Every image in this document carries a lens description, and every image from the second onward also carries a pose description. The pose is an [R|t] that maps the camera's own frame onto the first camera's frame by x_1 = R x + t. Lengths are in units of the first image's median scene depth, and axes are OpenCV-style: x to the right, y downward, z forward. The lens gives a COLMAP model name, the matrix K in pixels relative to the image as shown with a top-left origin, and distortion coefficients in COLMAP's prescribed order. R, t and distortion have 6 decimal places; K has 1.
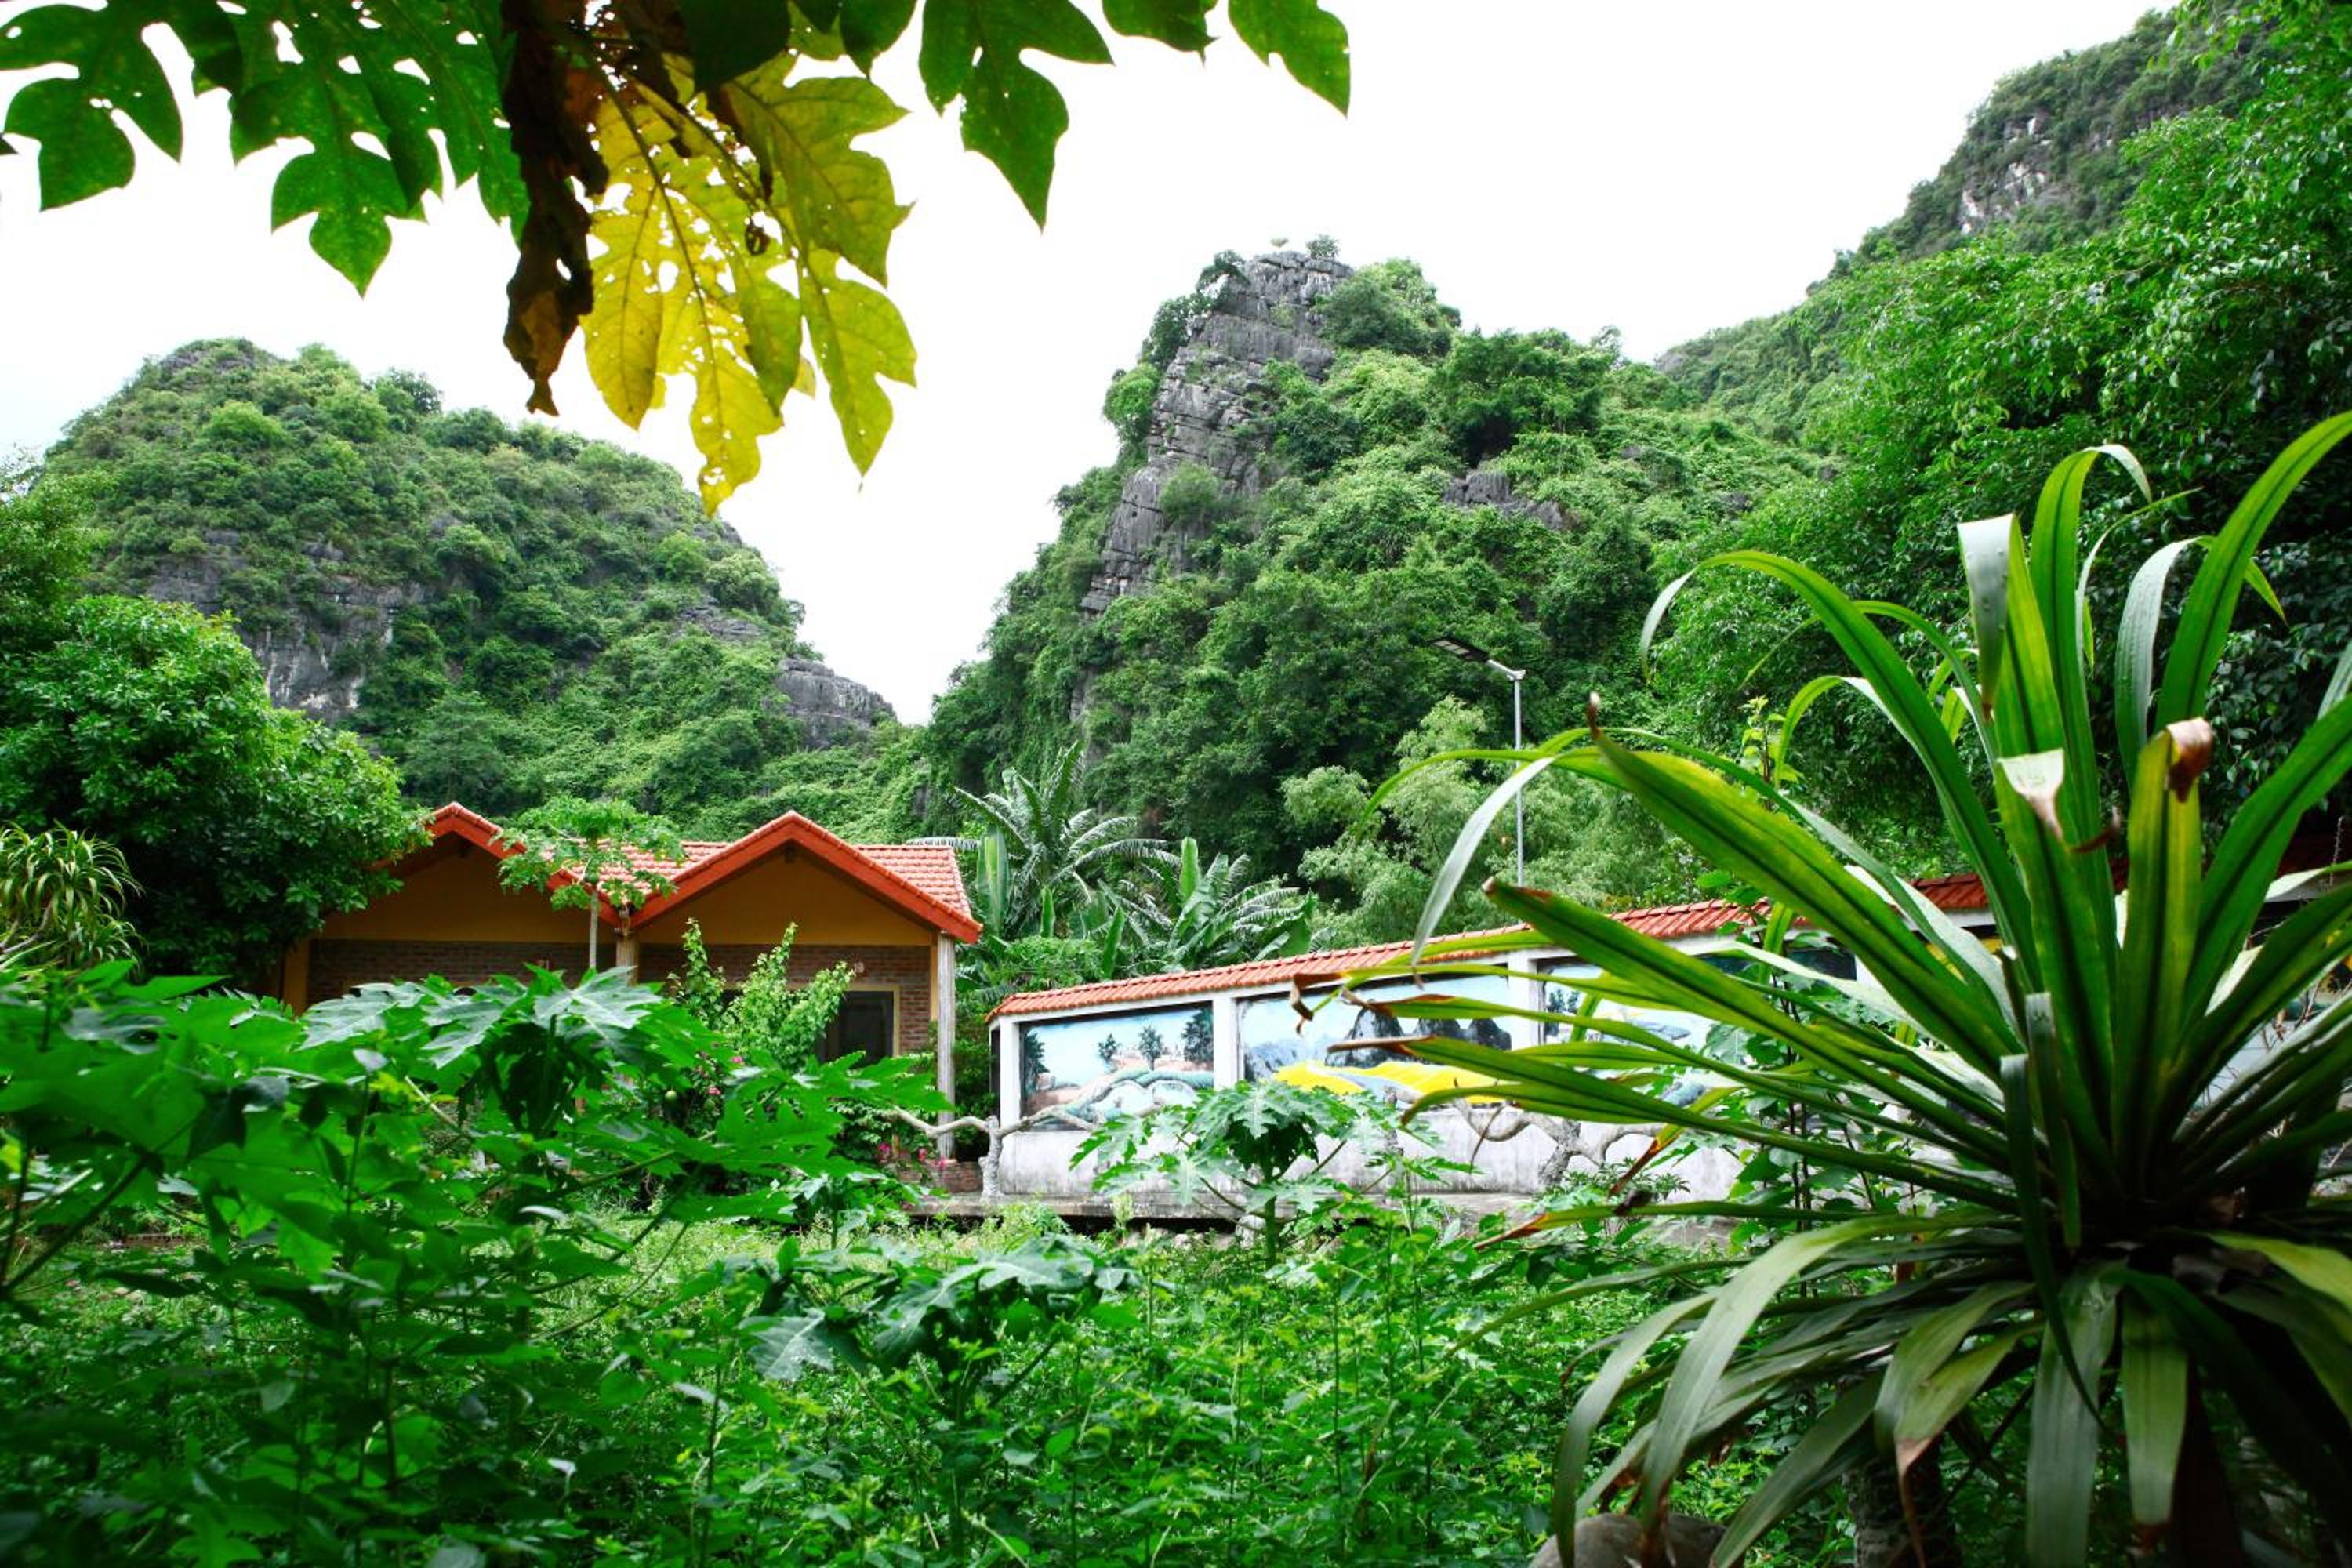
lens RADIAL K [[1614.7, 0, 1167.1], [0, 1614.7, 782.9], [0, 0, 1]] dist [-0.108337, 0.081113]
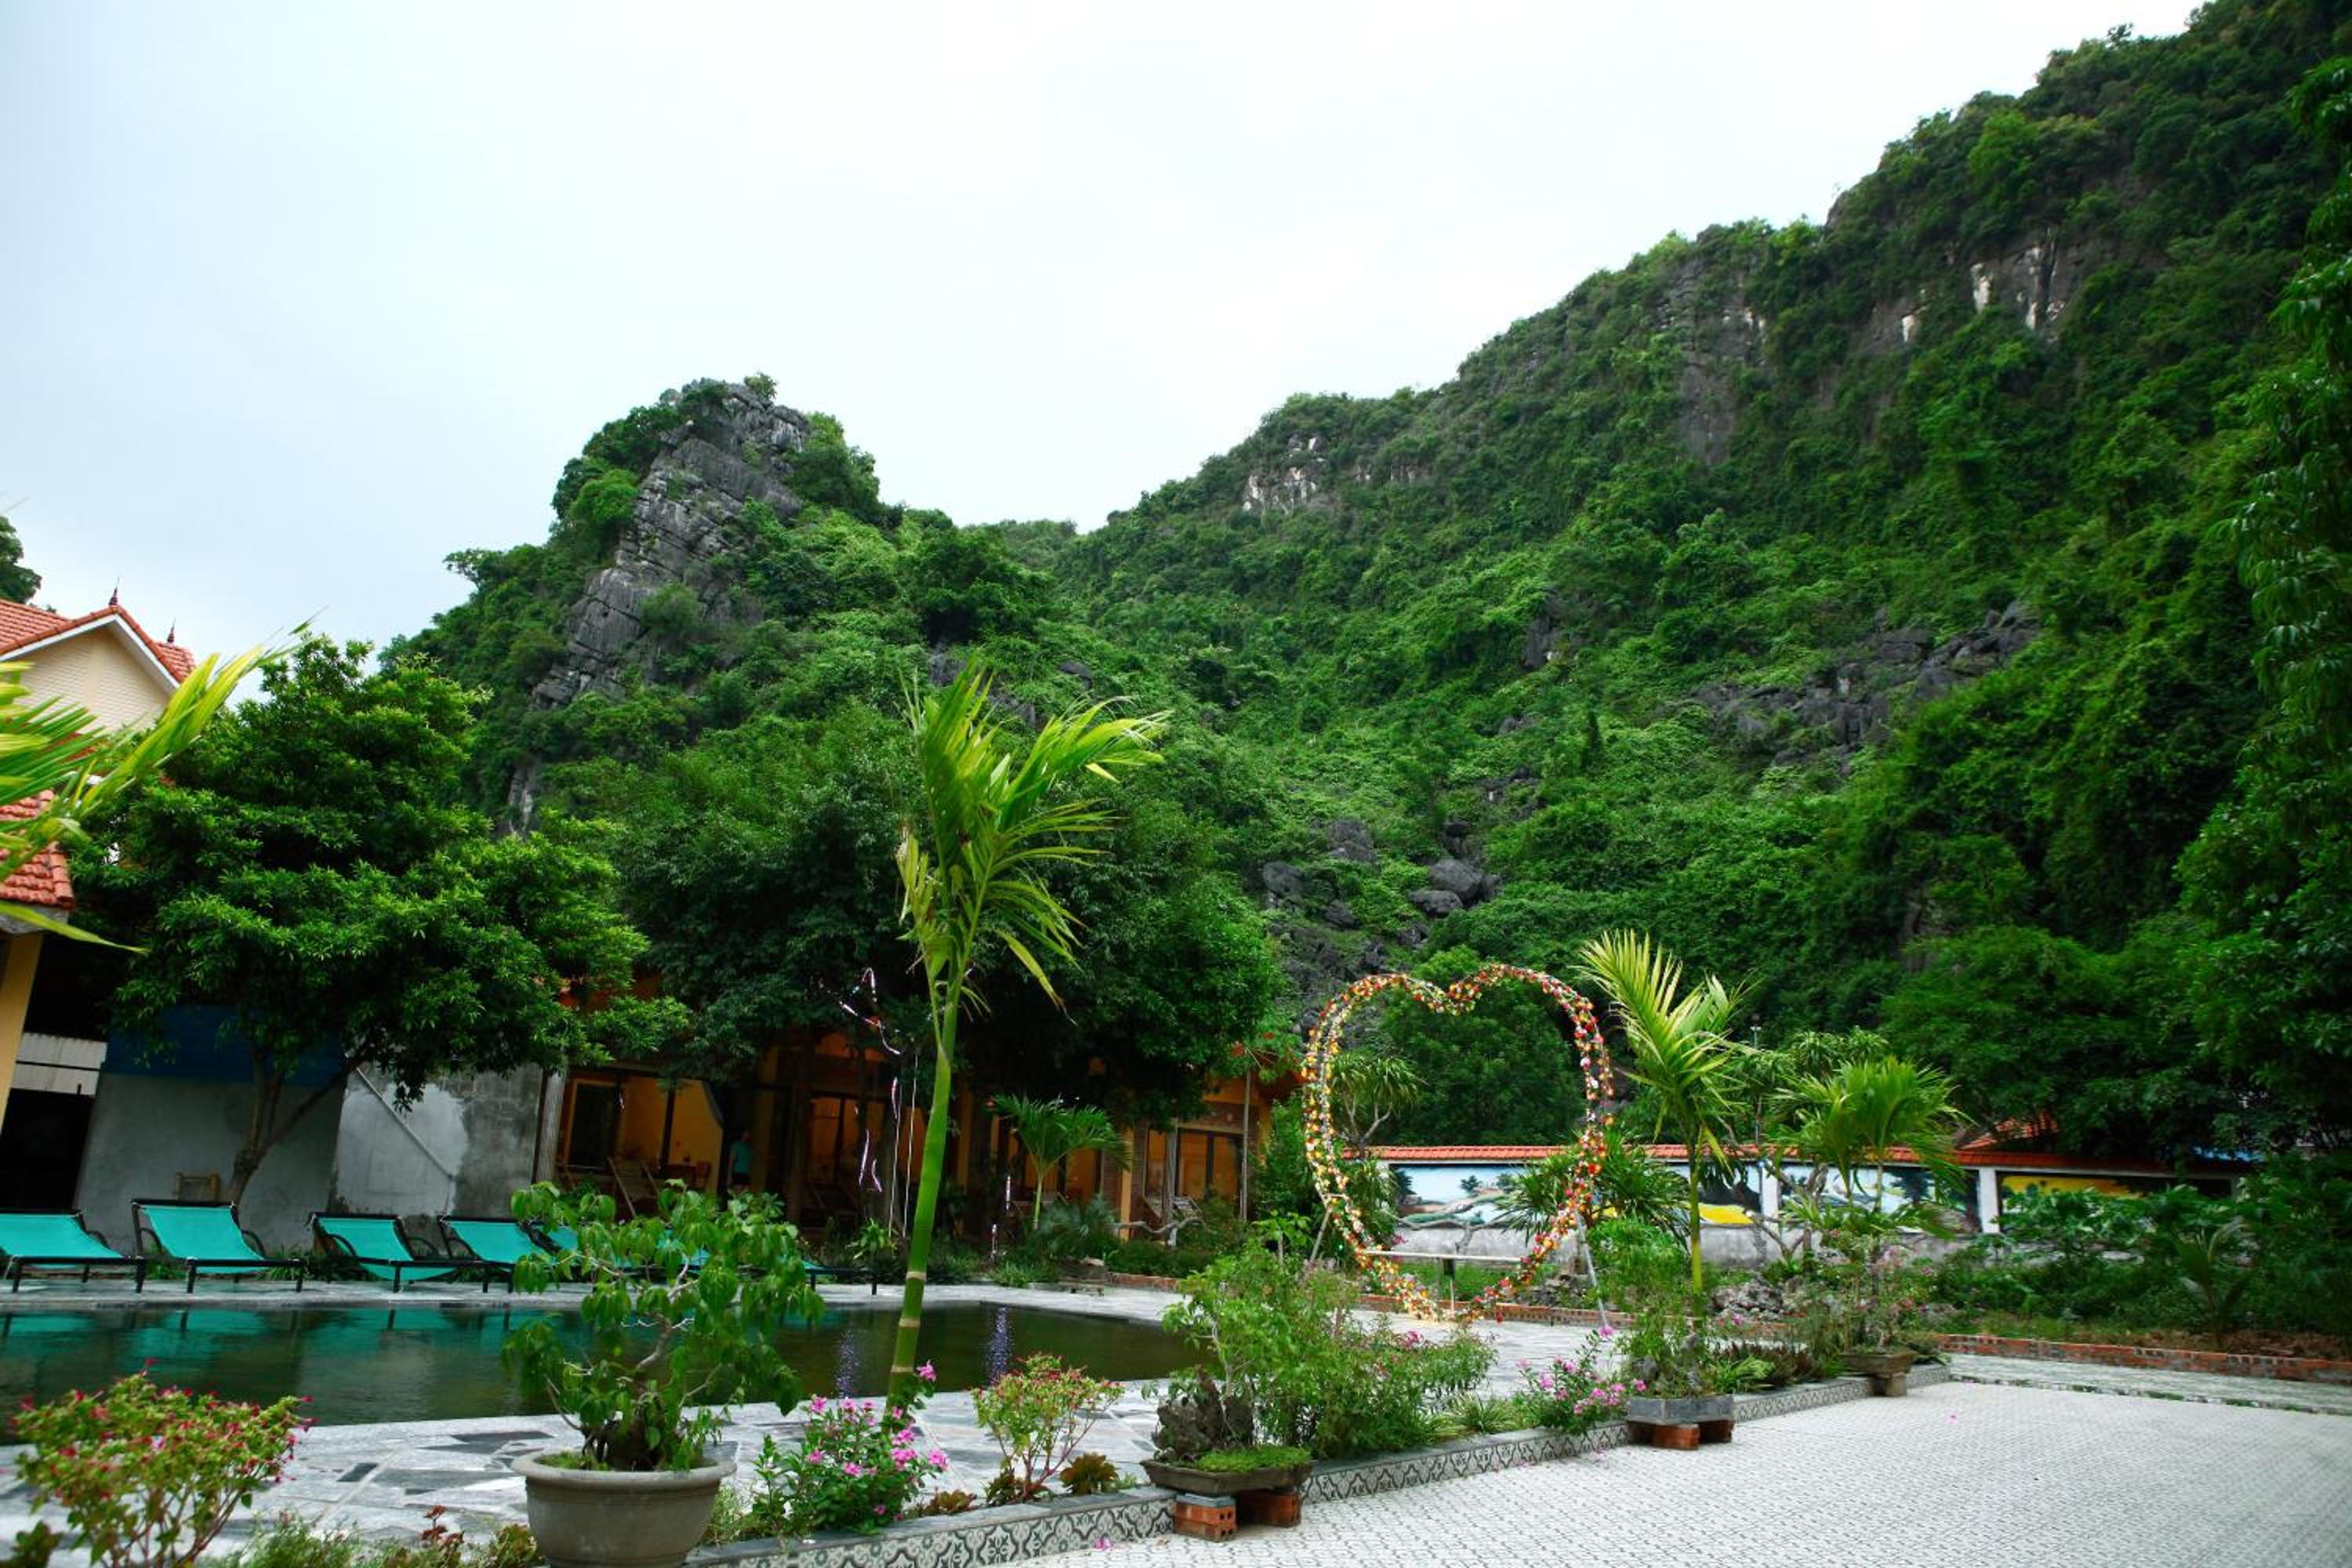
lens RADIAL K [[1614.1, 0, 1171.5], [0, 1614.1, 784.5], [0, 0, 1]] dist [-0.113383, 0.091948]
pose [[0.849867, 0.182110, 0.494533, -0.188866], [-0.149134, 0.983146, -0.105750, -0.005633], [-0.505456, 0.016122, 0.862702, -0.058364]]
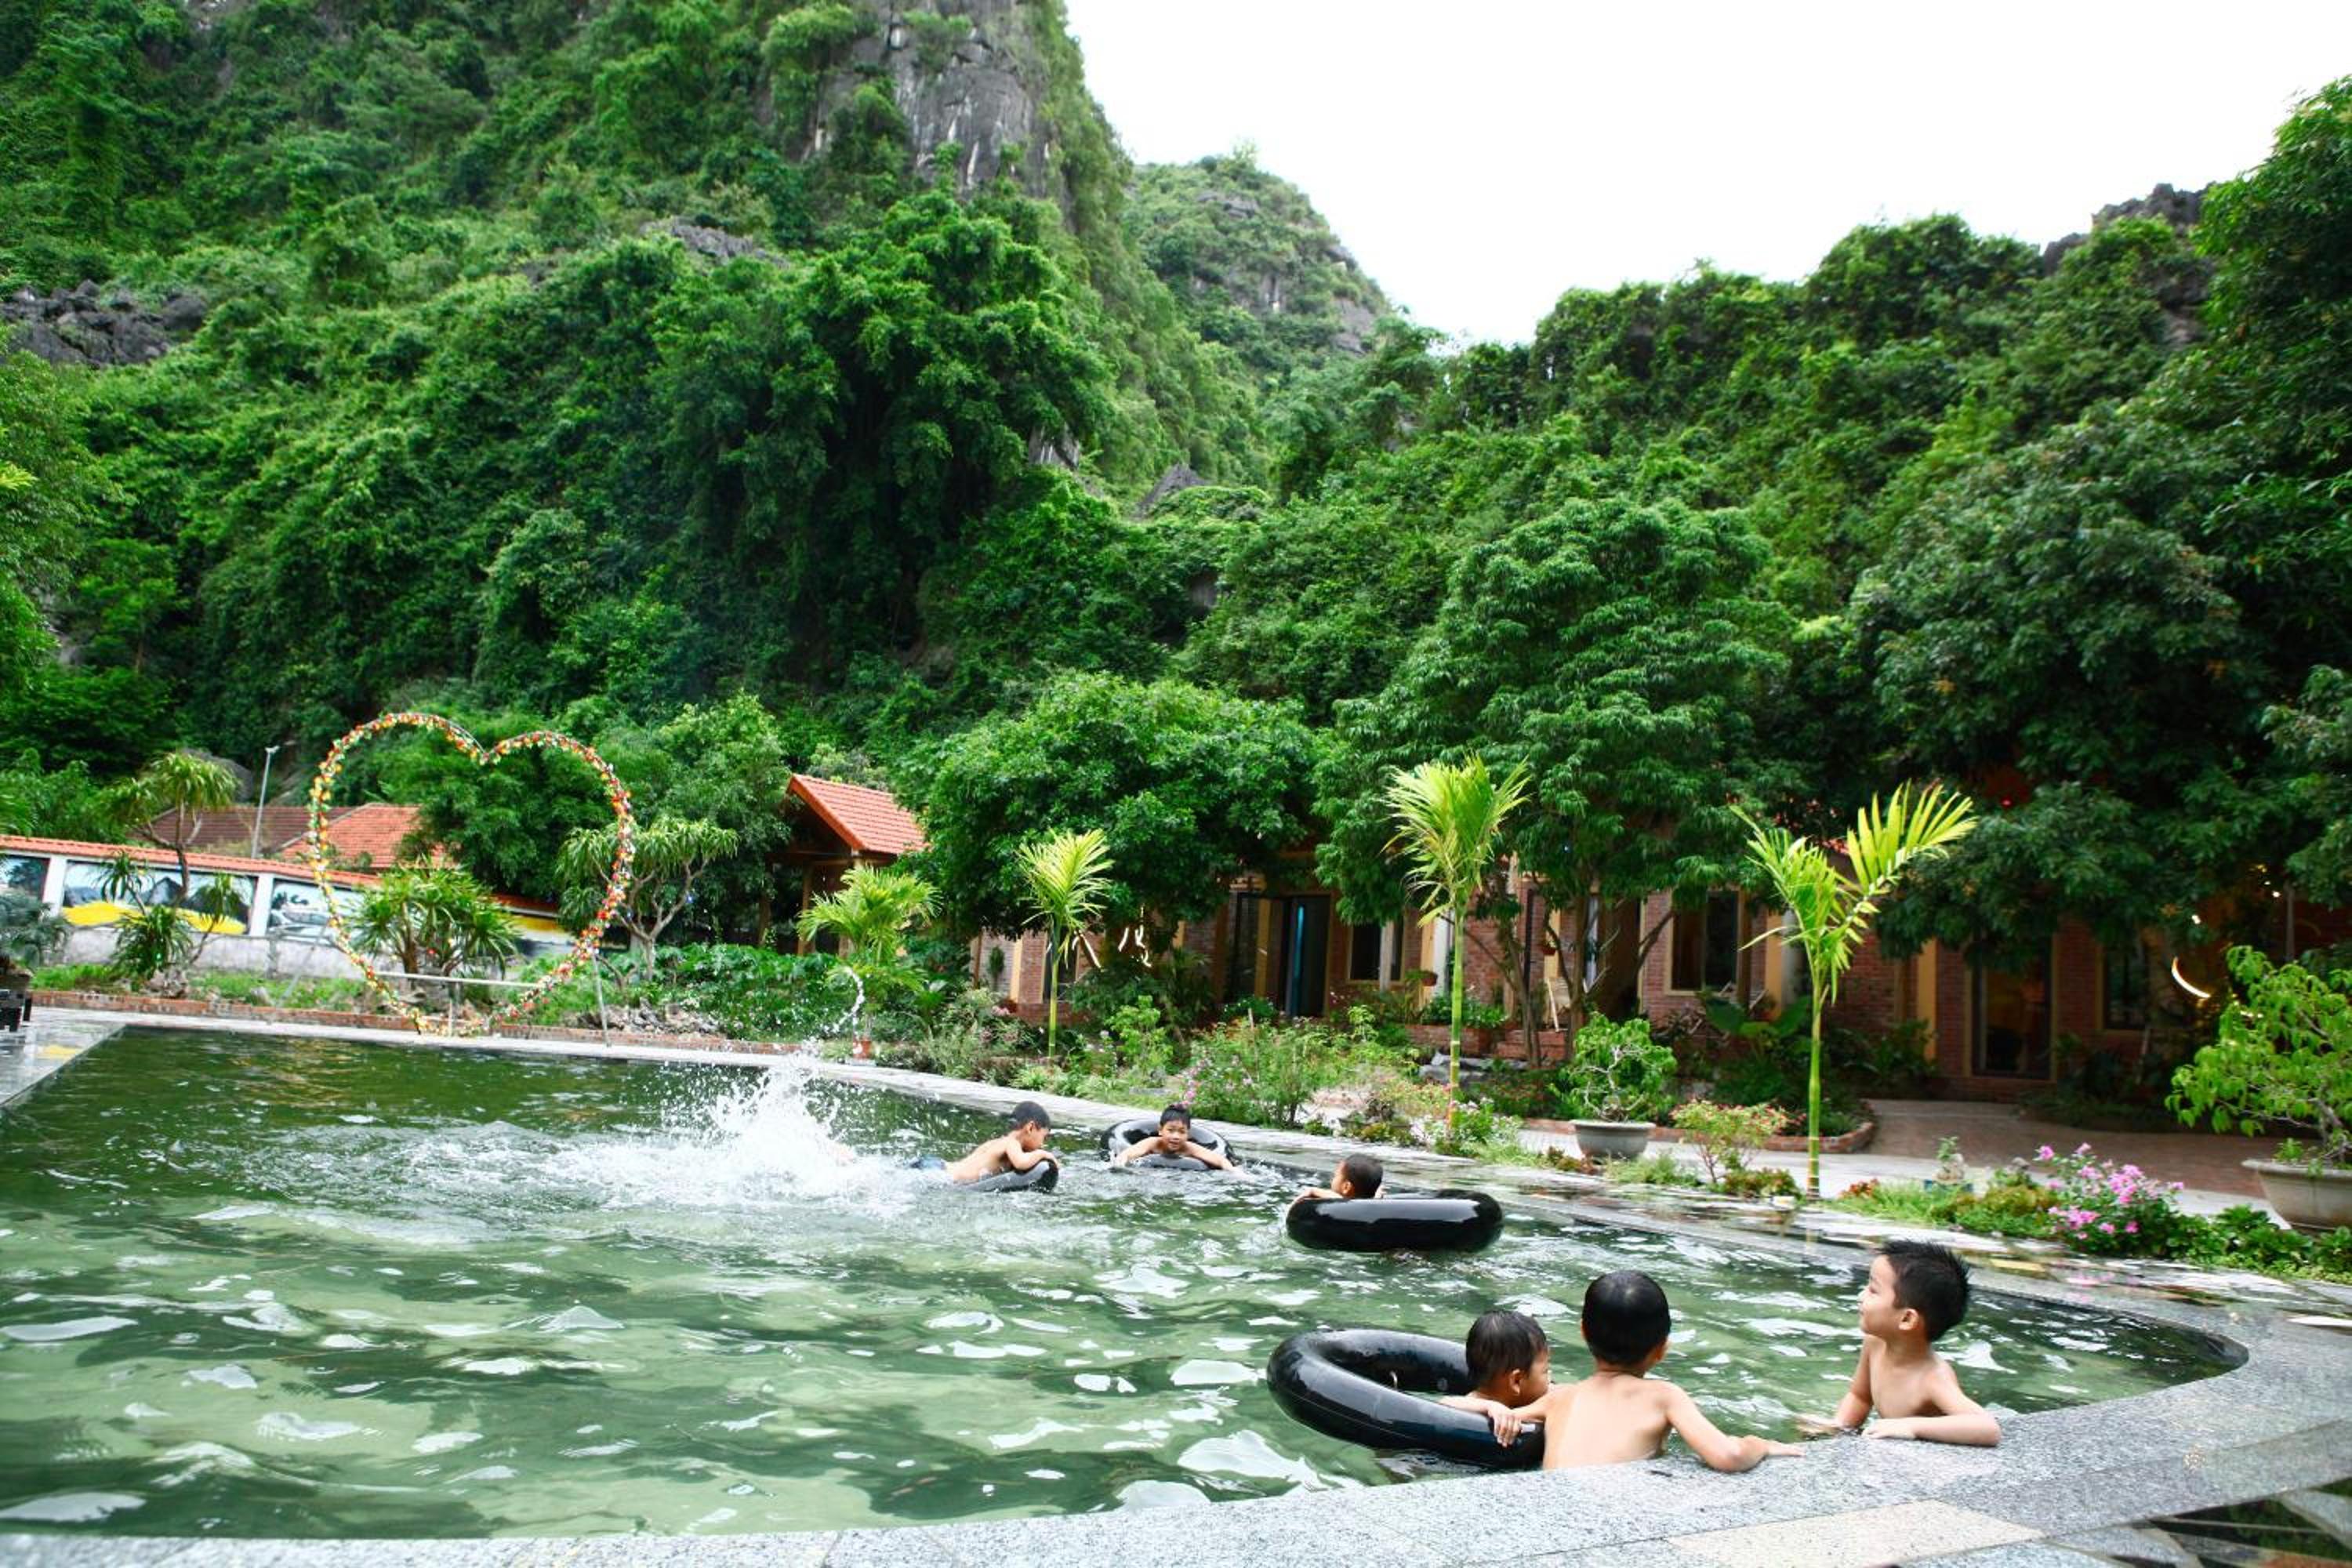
lens RADIAL K [[1619.1, 0, 1166.0], [0, 1619.1, 783.6], [0, 0, 1]] dist [-0.105226, 0.077388]
pose [[-0.241705, 0.143965, 0.959611, -0.261566], [-0.245330, 0.947738, -0.203977, 0.014125], [-0.938825, -0.284724, -0.193754, 0.025541]]
